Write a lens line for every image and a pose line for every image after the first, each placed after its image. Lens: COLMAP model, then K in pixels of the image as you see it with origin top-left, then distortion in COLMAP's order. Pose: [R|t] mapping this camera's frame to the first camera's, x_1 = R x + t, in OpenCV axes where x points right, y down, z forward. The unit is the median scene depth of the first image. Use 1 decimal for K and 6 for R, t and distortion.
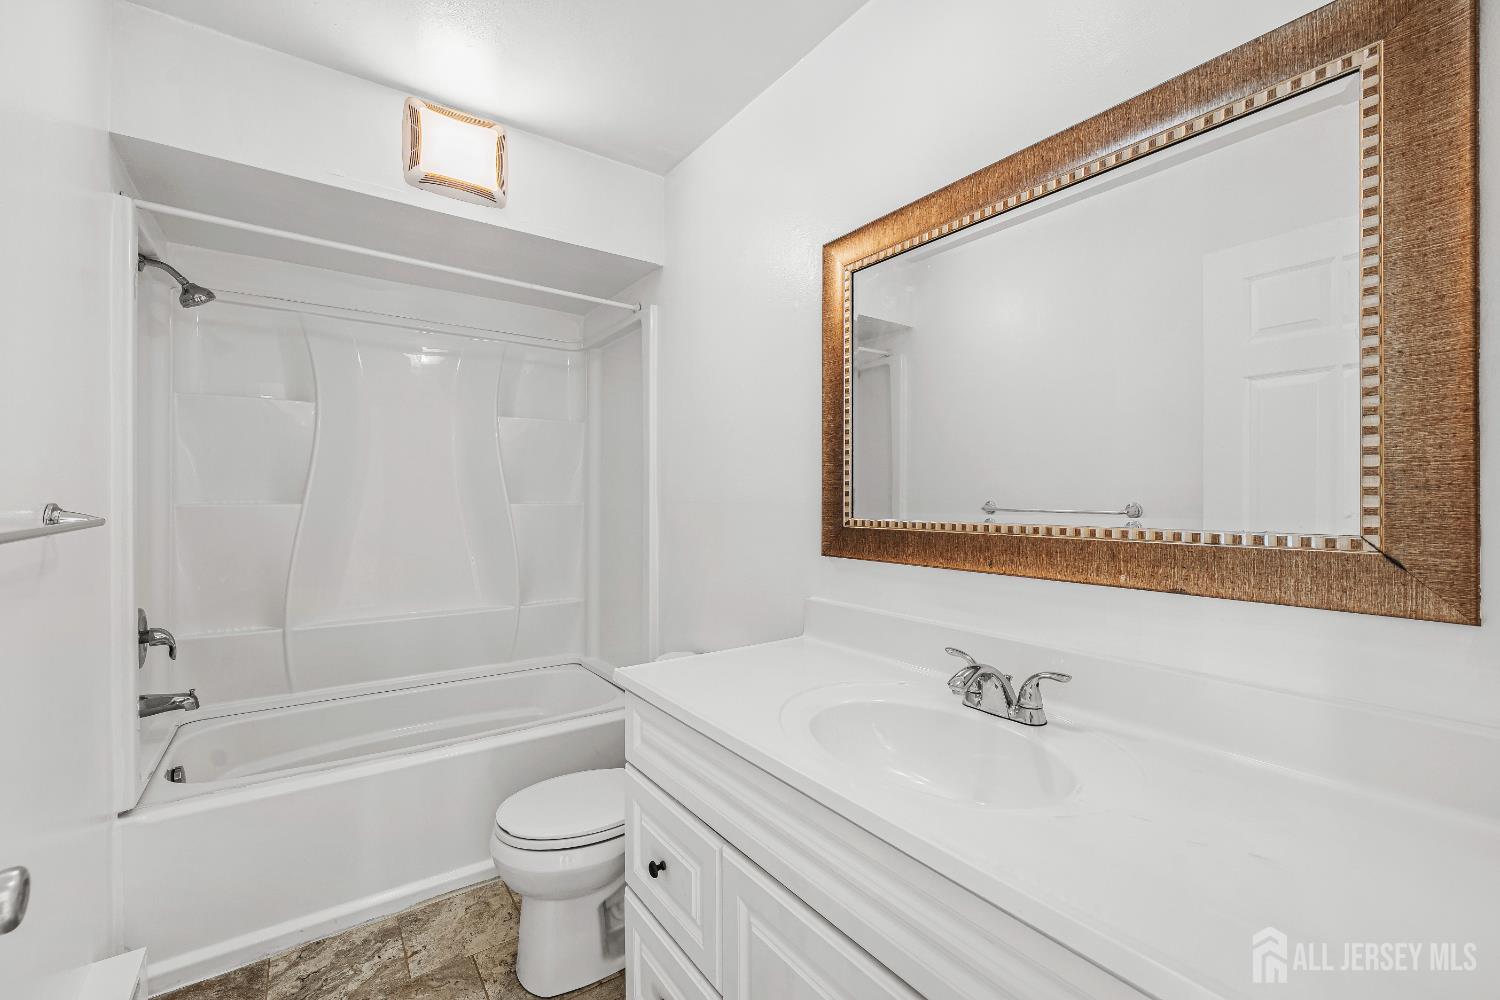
lens RADIAL K [[627.4, 0, 751.8], [0, 627.4, 493.0], [0, 0, 1]] dist [0.000539, 0.000146]
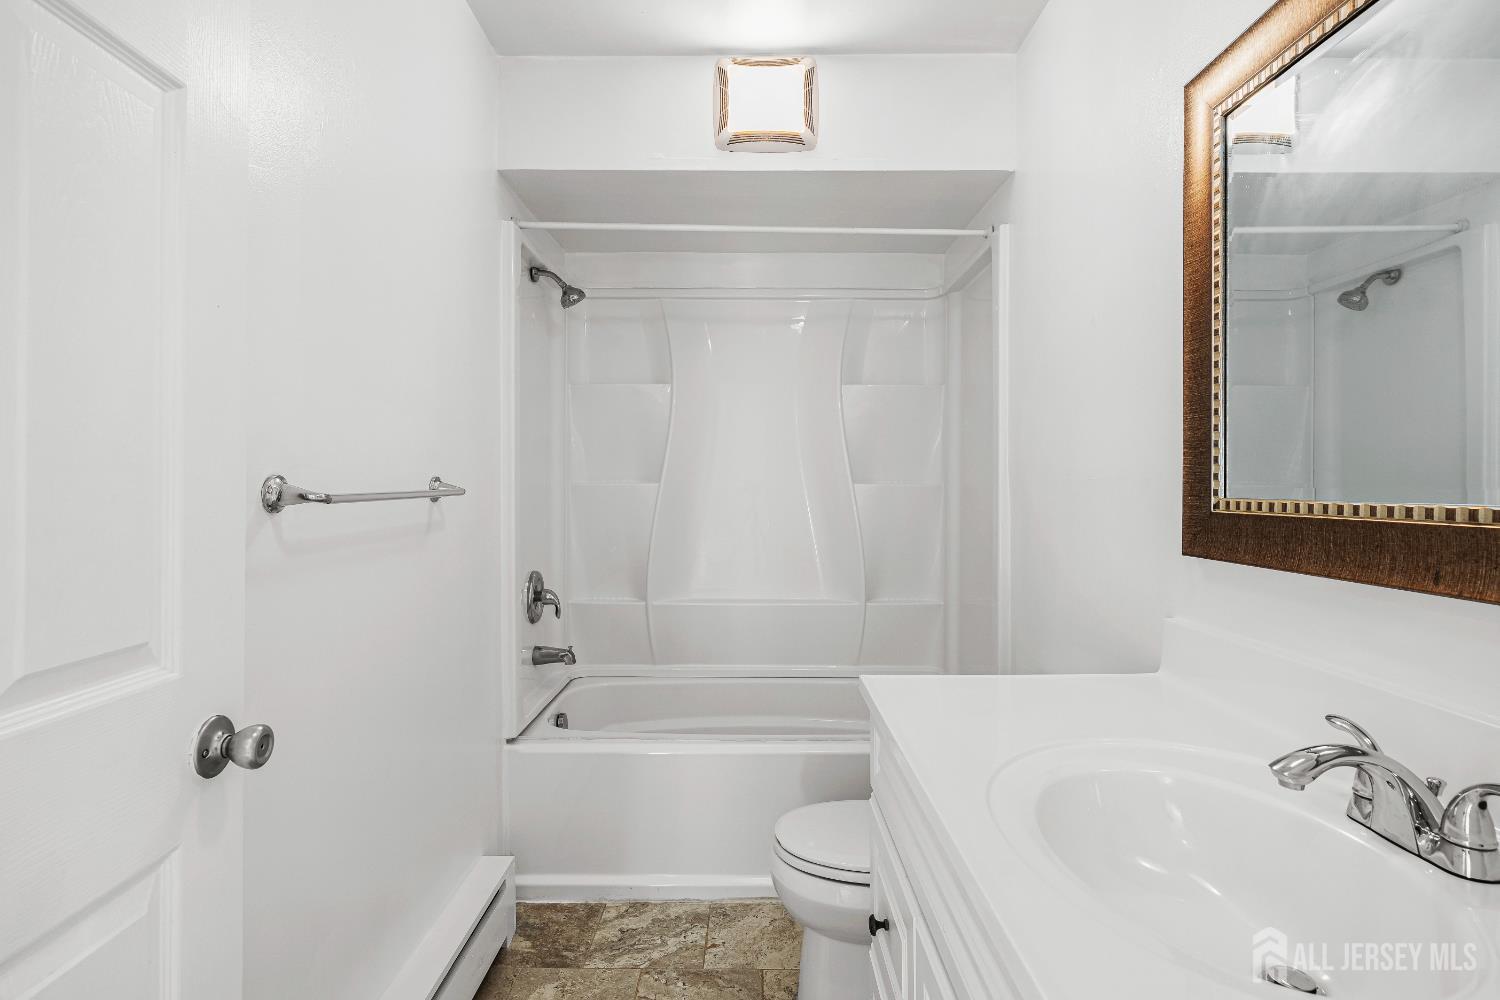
lens RADIAL K [[773.3, 0, 751.6], [0, 773.3, 478.7], [0, 0, 1]] dist [-0.000511, 0.000501]
pose [[0.815206, -0.004330, -0.579154, 0.188646], [0.004640, 0.999989, -0.000947, 0.015889], [0.579152, -0.001915, 0.815217, 0.062542]]
